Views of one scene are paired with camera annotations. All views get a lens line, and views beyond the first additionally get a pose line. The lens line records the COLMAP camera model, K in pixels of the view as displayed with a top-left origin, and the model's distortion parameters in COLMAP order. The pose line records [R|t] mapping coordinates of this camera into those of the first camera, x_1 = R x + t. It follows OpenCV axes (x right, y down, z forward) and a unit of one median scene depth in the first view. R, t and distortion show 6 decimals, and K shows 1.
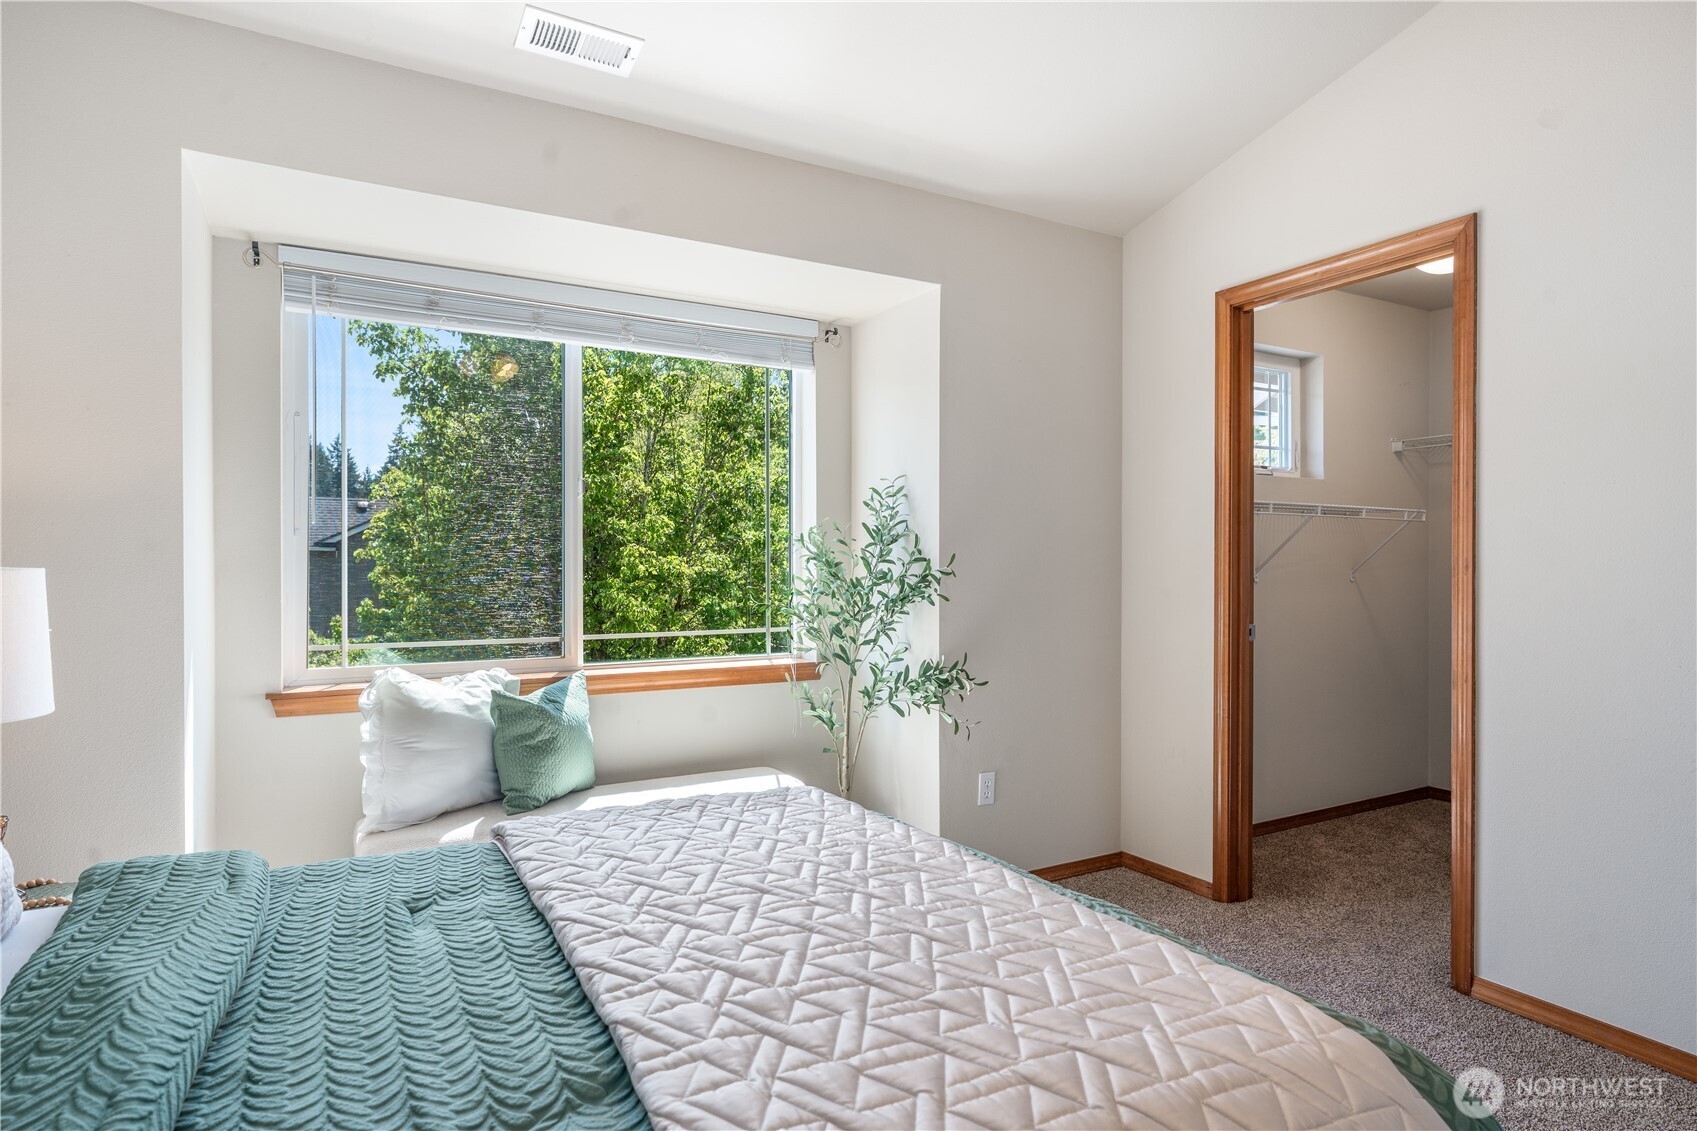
lens RADIAL K [[924.6, 0, 851.8], [0, 924.6, 568.2], [0, 0, 1]] dist [-0.003337, 0.001615]
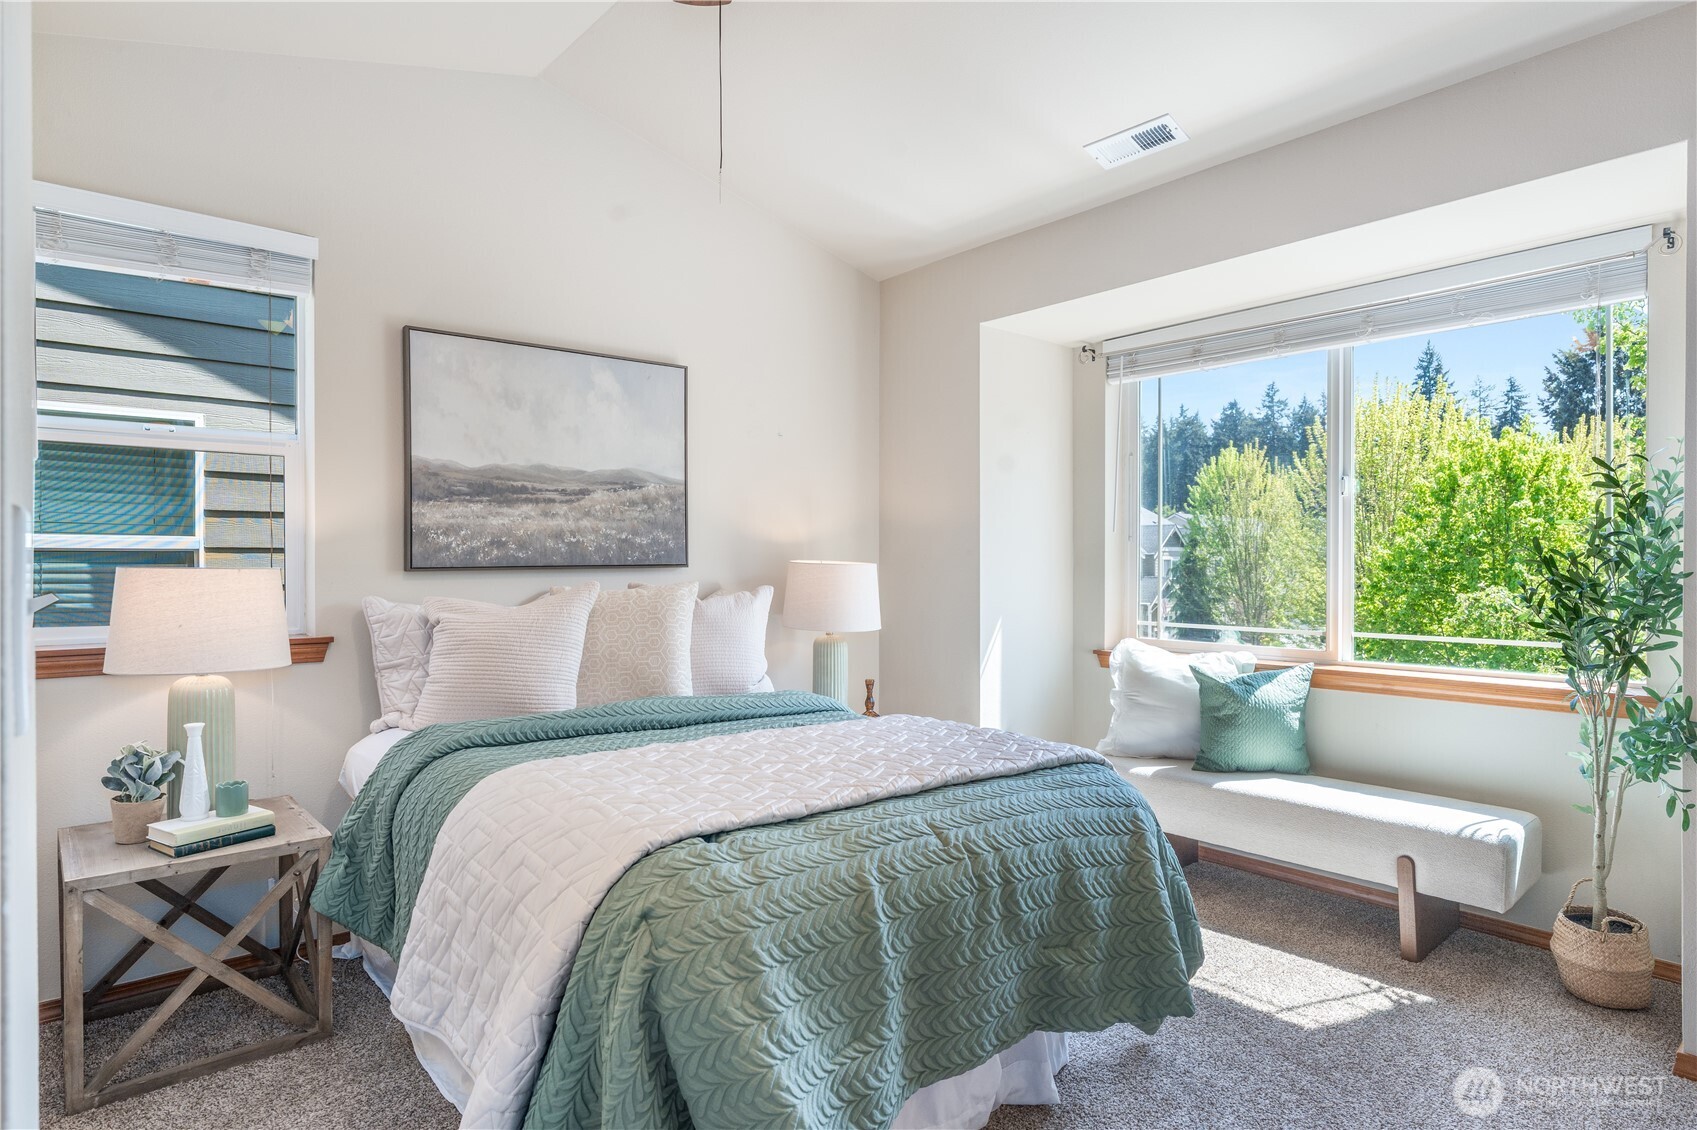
lens RADIAL K [[924.6, 0, 852.2], [0, 924.6, 567.6], [0, 0, 1]] dist [-0.003337, 0.001615]
pose [[0.187146, 0.004932, -0.982320, 0.715486], [0.002597, 0.999981, 0.005515, -0.005868], [0.982329, -0.003583, 0.187130, 0.323271]]
